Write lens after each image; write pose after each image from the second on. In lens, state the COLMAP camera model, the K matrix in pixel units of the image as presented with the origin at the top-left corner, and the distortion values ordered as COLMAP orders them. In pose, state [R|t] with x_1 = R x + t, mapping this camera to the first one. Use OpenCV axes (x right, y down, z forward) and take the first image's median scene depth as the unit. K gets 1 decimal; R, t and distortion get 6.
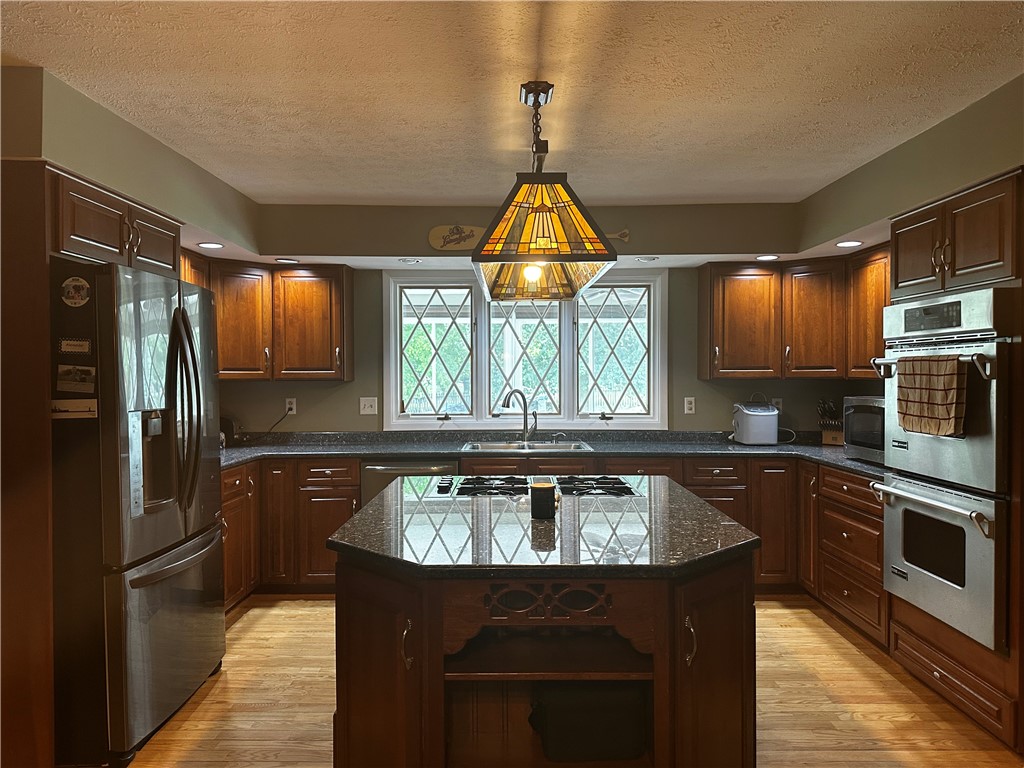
lens RADIAL K [[721.2, 0, 512.0], [0, 721.2, 384.0], [0, 0, 1]] dist [0.001831, 0.000421]
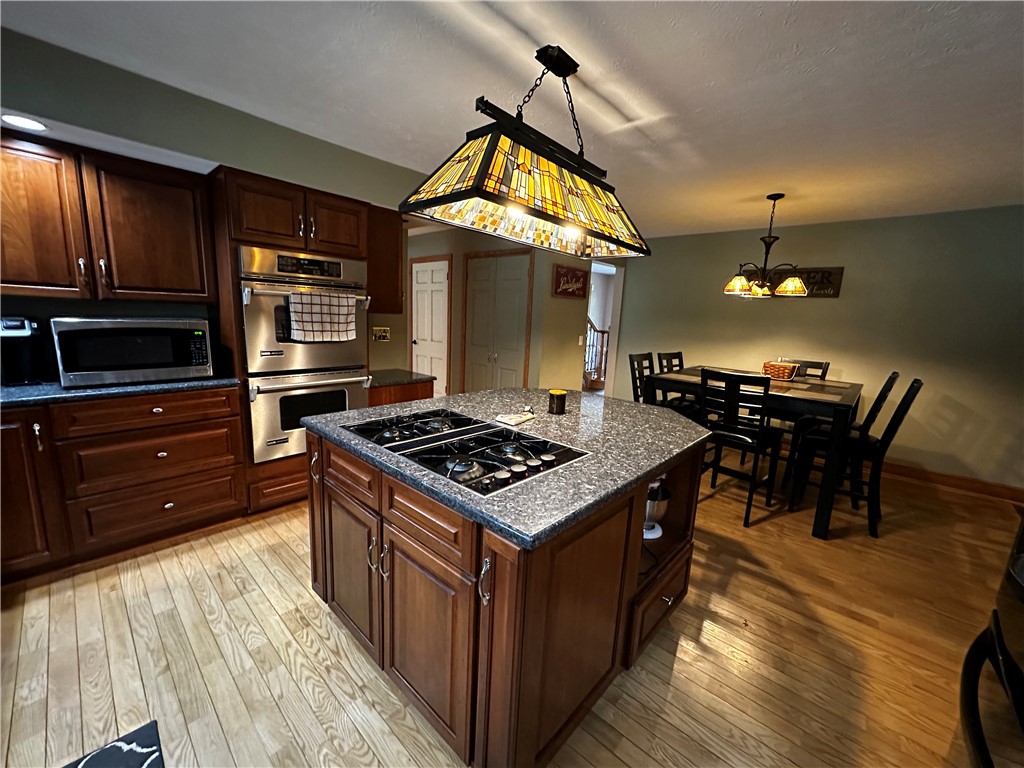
lens RADIAL K [[405.5, 0, 512.0], [0, 405.5, 384.0], [0, 0, 1]] dist [-0.001657, -0.000273]
pose [[-0.736193, -0.144842, 0.661090, -0.308397], [-0.029311, 0.982737, 0.182672, -0.012767], [-0.676136, 0.115105, -0.727730, 1.180859]]
